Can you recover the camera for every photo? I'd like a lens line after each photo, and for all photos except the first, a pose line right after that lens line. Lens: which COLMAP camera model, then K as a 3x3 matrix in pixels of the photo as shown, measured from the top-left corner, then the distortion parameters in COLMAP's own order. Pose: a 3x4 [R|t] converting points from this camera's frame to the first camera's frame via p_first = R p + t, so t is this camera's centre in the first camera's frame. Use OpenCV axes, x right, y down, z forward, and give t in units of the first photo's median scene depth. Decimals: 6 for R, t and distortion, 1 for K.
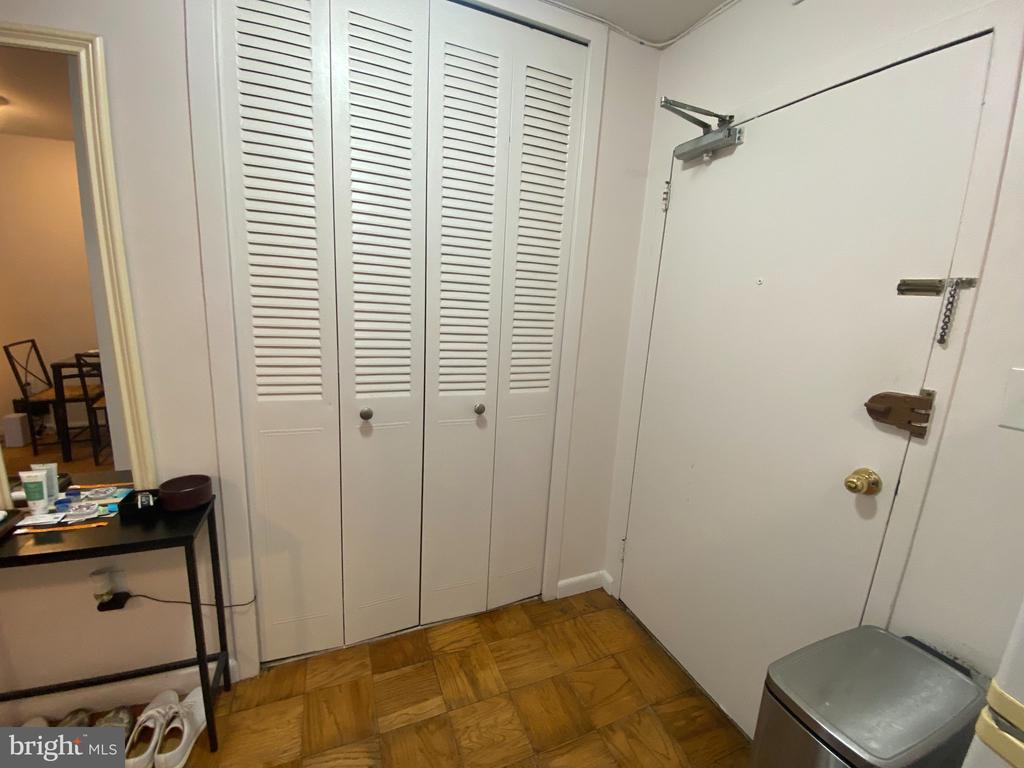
lens RADIAL K [[415.5, 0, 505.5], [0, 415.5, 386.0], [0, 0, 1]] dist [0.019153, -0.020172]
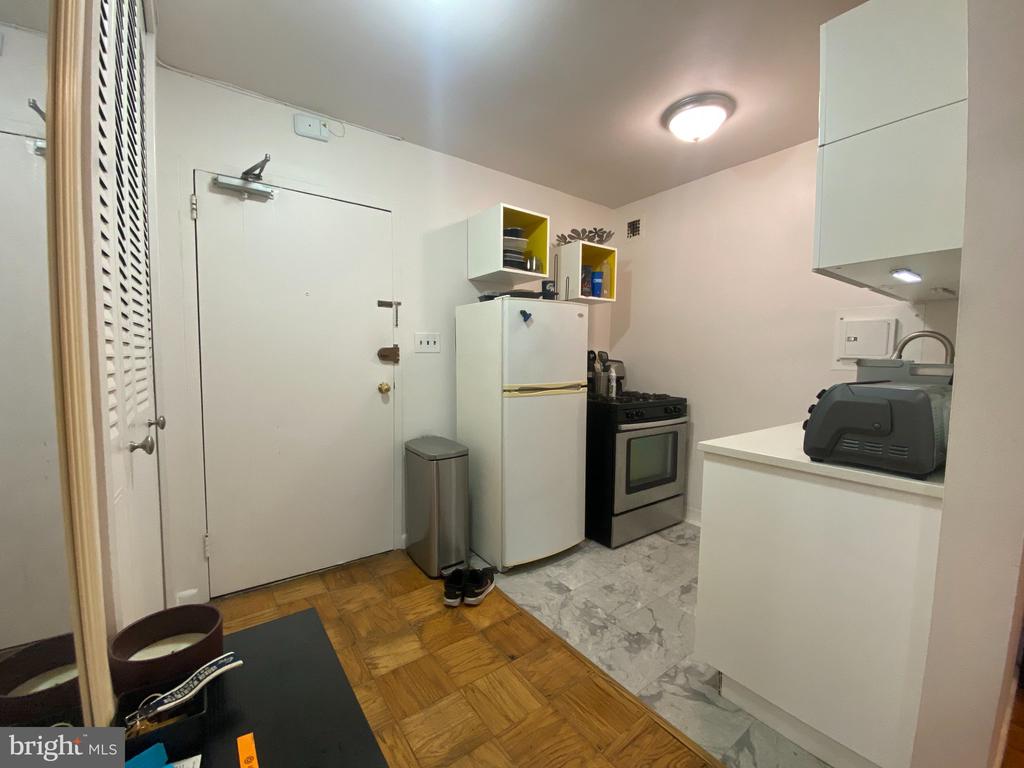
lens RADIAL K [[415.5, 0, 507.1], [0, 415.5, 387.1], [0, 0, 1]] dist [0.019153, -0.020172]
pose [[-0.231831, -0.128093, 0.964285, -1.137325], [0.170517, 0.970592, 0.169926, -0.035840], [-0.957694, 0.203821, -0.203172, 0.617733]]
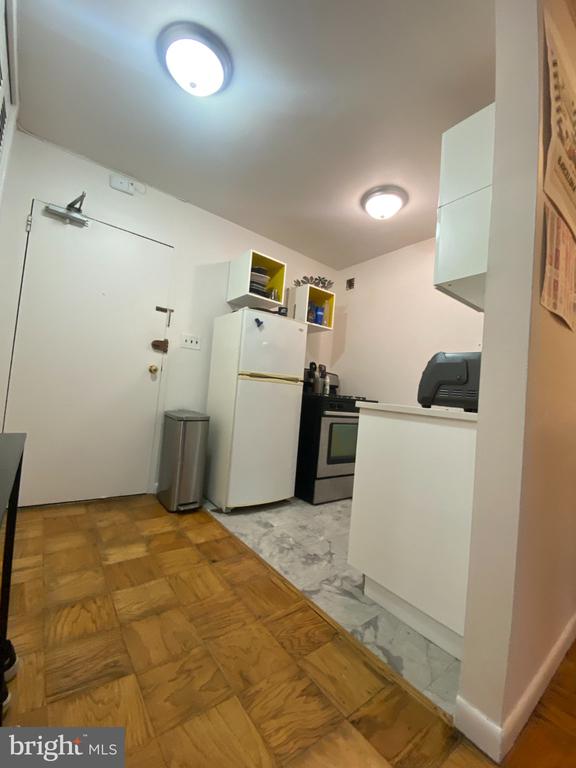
lens RADIAL K [[311.6, 0, 286.4], [0, 311.6, 382.3], [0, 0, 1]] dist [0.019153, -0.020172]
pose [[-0.253598, -0.041512, 0.966419, -1.263642], [0.089220, 0.993816, 0.066101, 0.199549], [-0.963186, 0.102987, -0.248326, 0.479311]]
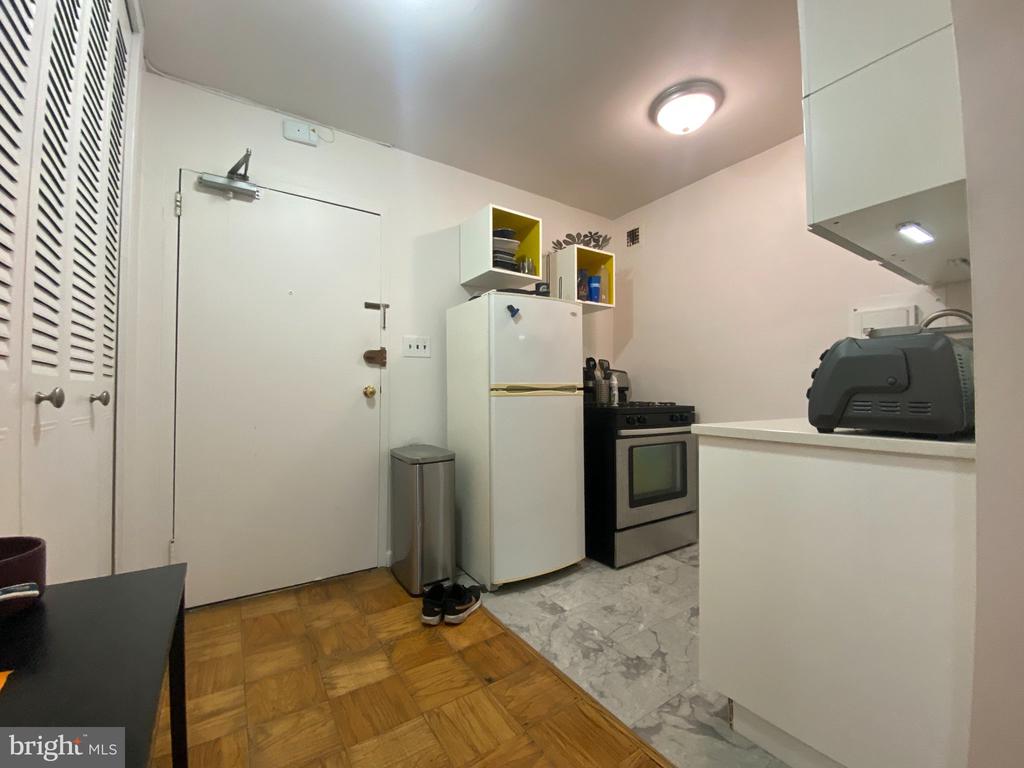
lens RADIAL K [[415.5, 0, 507.2], [0, 415.5, 386.9], [0, 0, 1]] dist [0.019153, -0.020172]
pose [[-0.188683, -0.039681, 0.981236, -1.088322], [0.184029, 0.980054, 0.075020, 0.132733], [-0.964641, 0.194731, -0.177617, 0.517917]]
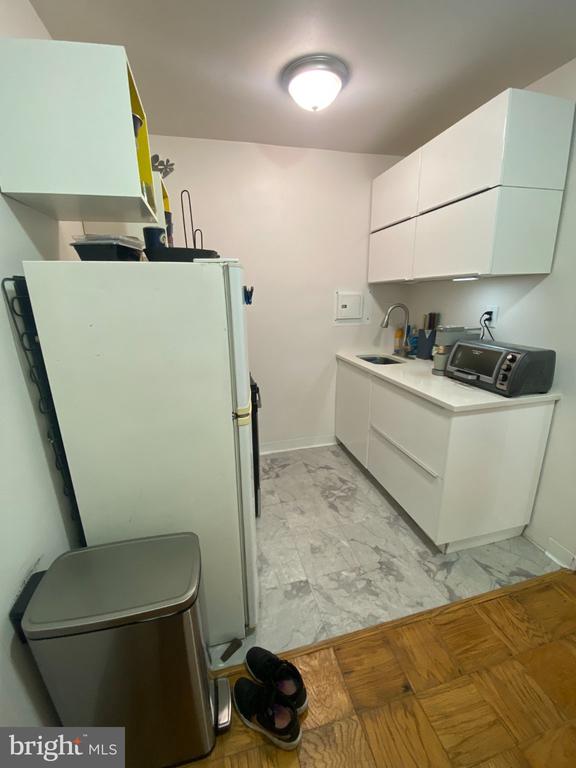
lens RADIAL K [[311.6, 0, 287.6], [0, 311.6, 380.4], [0, 0, 1]] dist [0.019153, -0.020172]
pose [[-0.988446, -0.077229, 0.130425, 0.176737], [-0.009195, 0.889430, 0.456980, -0.180499], [-0.151296, 0.450500, -0.879863, 0.922105]]
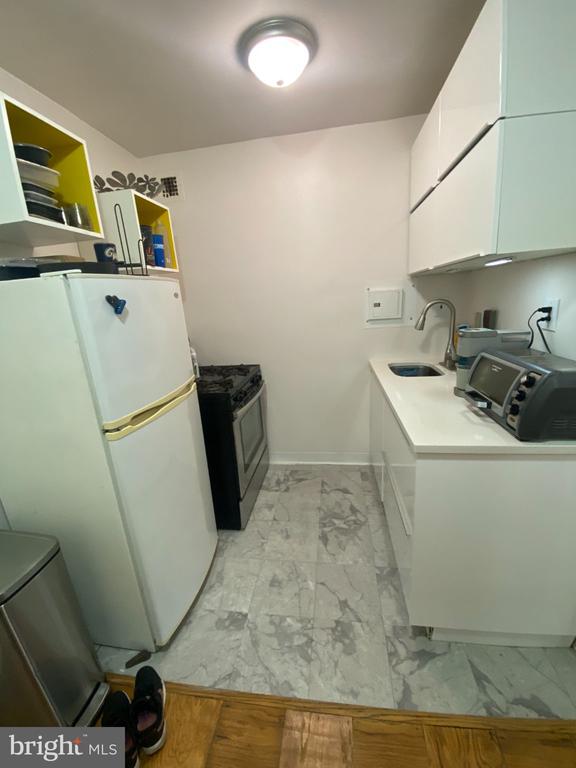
lens RADIAL K [[311.6, 0, 287.7], [0, 311.6, 381.0], [0, 0, 1]] dist [0.019153, -0.020172]
pose [[-0.860222, -0.127591, 0.493700, -0.330958], [0.120659, 0.889763, 0.440186, -0.132242], [-0.495440, 0.438227, -0.749998, 0.602576]]
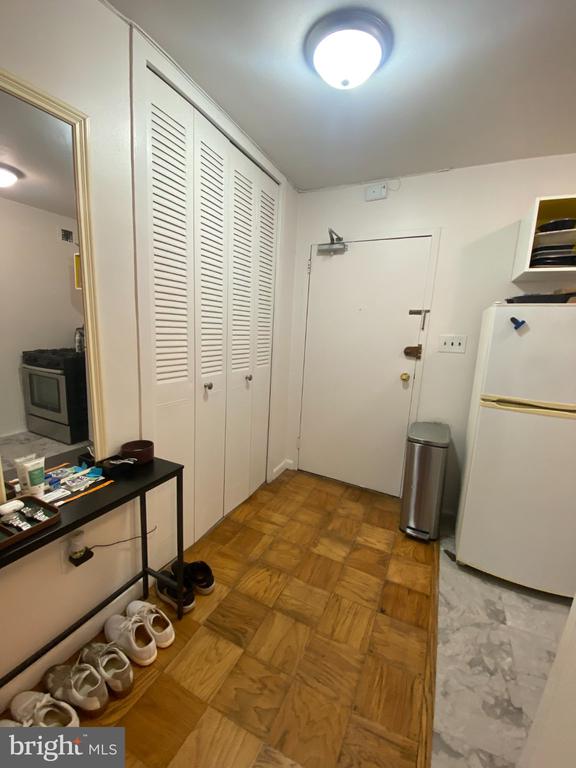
lens RADIAL K [[311.6, 0, 286.8], [0, 311.6, 381.7], [0, 0, 1]] dist [0.019153, -0.020172]
pose [[0.754089, -0.133535, 0.643053, -0.939094], [0.124437, 0.990427, 0.059745, 0.017061], [-0.644876, 0.034967, 0.763487, -0.128482]]
